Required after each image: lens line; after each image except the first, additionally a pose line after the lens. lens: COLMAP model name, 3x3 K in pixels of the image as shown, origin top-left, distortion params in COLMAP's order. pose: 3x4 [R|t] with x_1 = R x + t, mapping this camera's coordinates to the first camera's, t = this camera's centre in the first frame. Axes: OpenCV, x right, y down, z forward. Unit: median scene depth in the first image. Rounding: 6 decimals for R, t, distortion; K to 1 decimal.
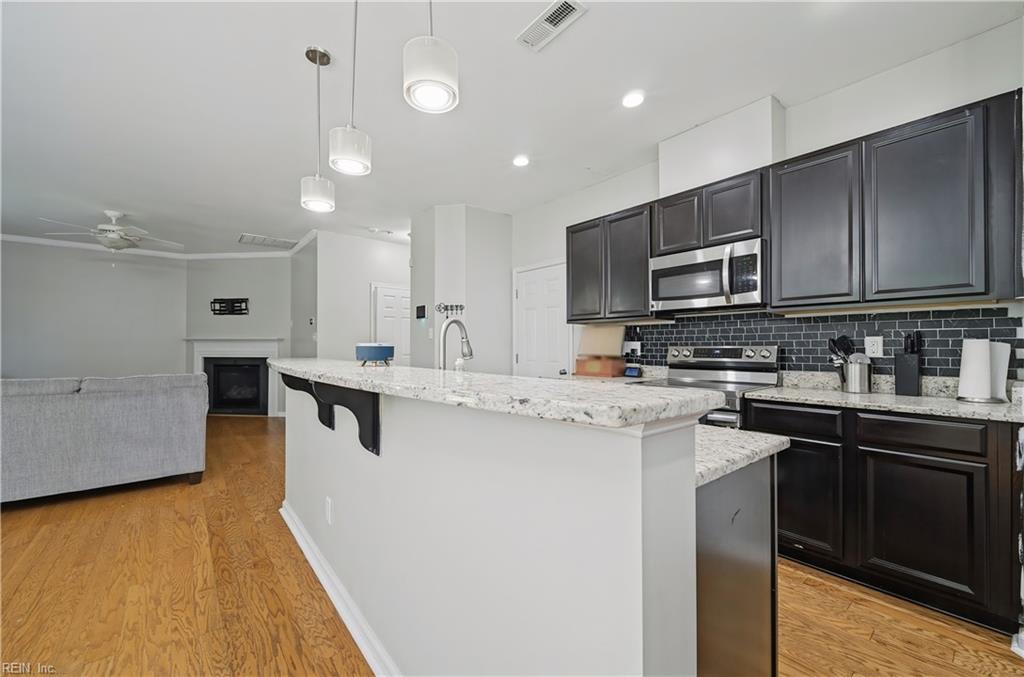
lens RADIAL K [[402.7, 0, 512.1], [0, 402.7, 343.3], [0, 0, 1]] dist [-0.002119, 0.000147]
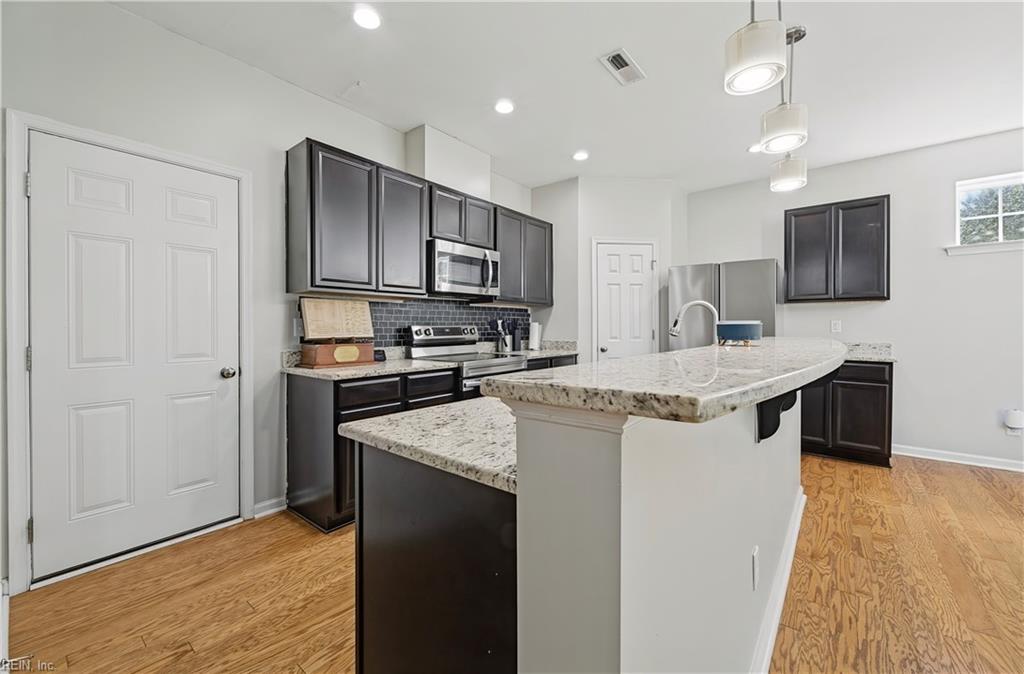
lens RADIAL K [[402.7, 0, 511.7], [0, 402.7, 327.8], [0, 0, 1]] dist [-0.002119, 0.000147]
pose [[-0.187759, -0.003938, 0.982207, -0.703492], [-0.004389, 0.999985, 0.003171, 0.008667], [-0.982205, -0.003716, -0.187773, 1.033508]]
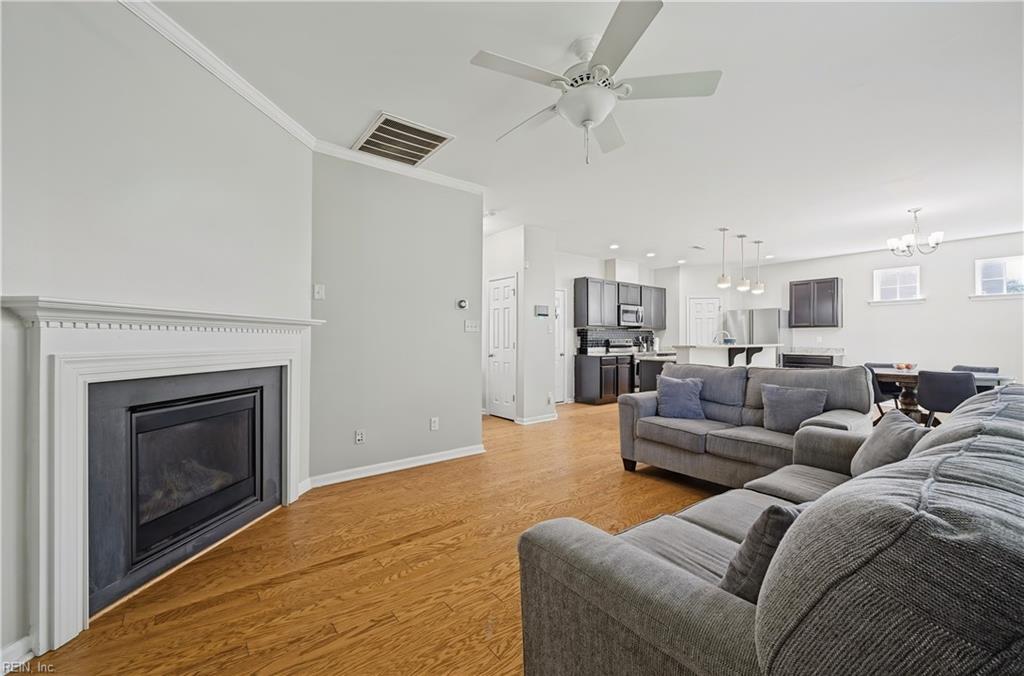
lens RADIAL K [[402.7, 0, 509.5], [0, 402.7, 341.5], [0, 0, 1]] dist [-0.002119, 0.000147]
pose [[0.029342, -0.006087, 0.999551, -2.374720], [-0.005697, 0.999964, 0.006257, 0.011369], [-0.999553, -0.005878, 0.029306, 1.711184]]
